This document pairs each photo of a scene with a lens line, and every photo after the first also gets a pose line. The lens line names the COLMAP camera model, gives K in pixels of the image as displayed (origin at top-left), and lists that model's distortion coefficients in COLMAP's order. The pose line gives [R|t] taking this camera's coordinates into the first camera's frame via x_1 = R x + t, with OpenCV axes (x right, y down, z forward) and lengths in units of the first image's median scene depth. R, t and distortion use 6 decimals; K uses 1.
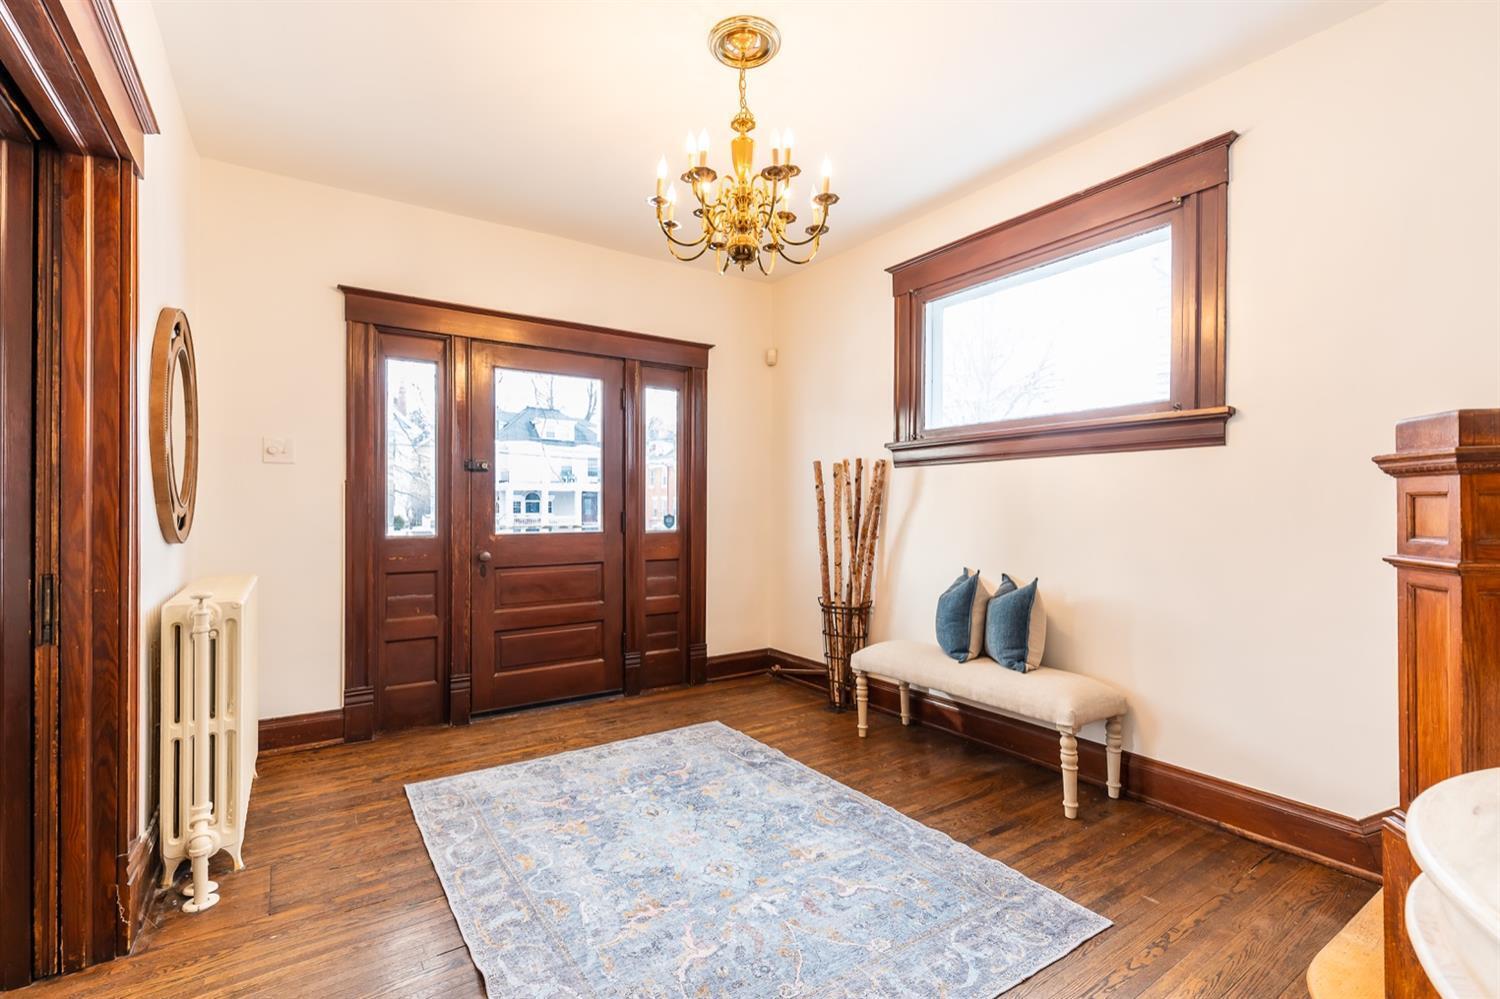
lens RADIAL K [[684.3, 0, 746.0], [0, 684.3, 500.7], [0, 0, 1]] dist [-0.003041, -0.000345]
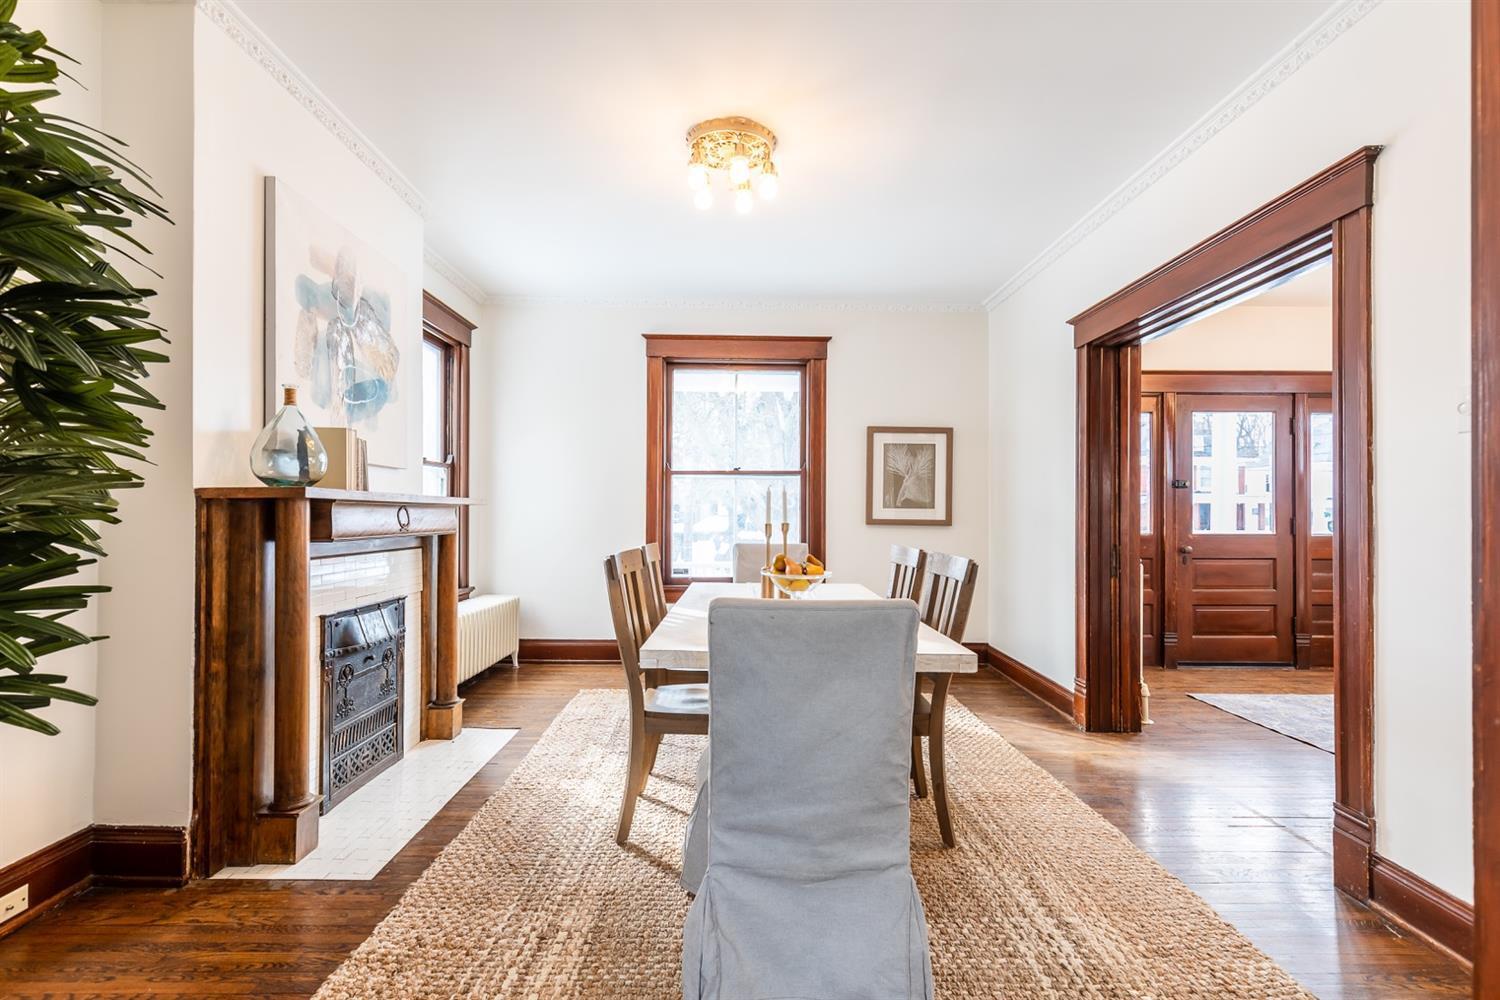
lens RADIAL K [[684.3, 0, 751.6], [0, 684.3, 502.8], [0, 0, 1]] dist [-0.003041, -0.000345]
pose [[0.829496, 0.005401, -0.558487, -0.331755], [-0.004426, 0.999985, 0.003095, -0.012615], [0.558495, -0.000096, 0.829508, -0.612839]]
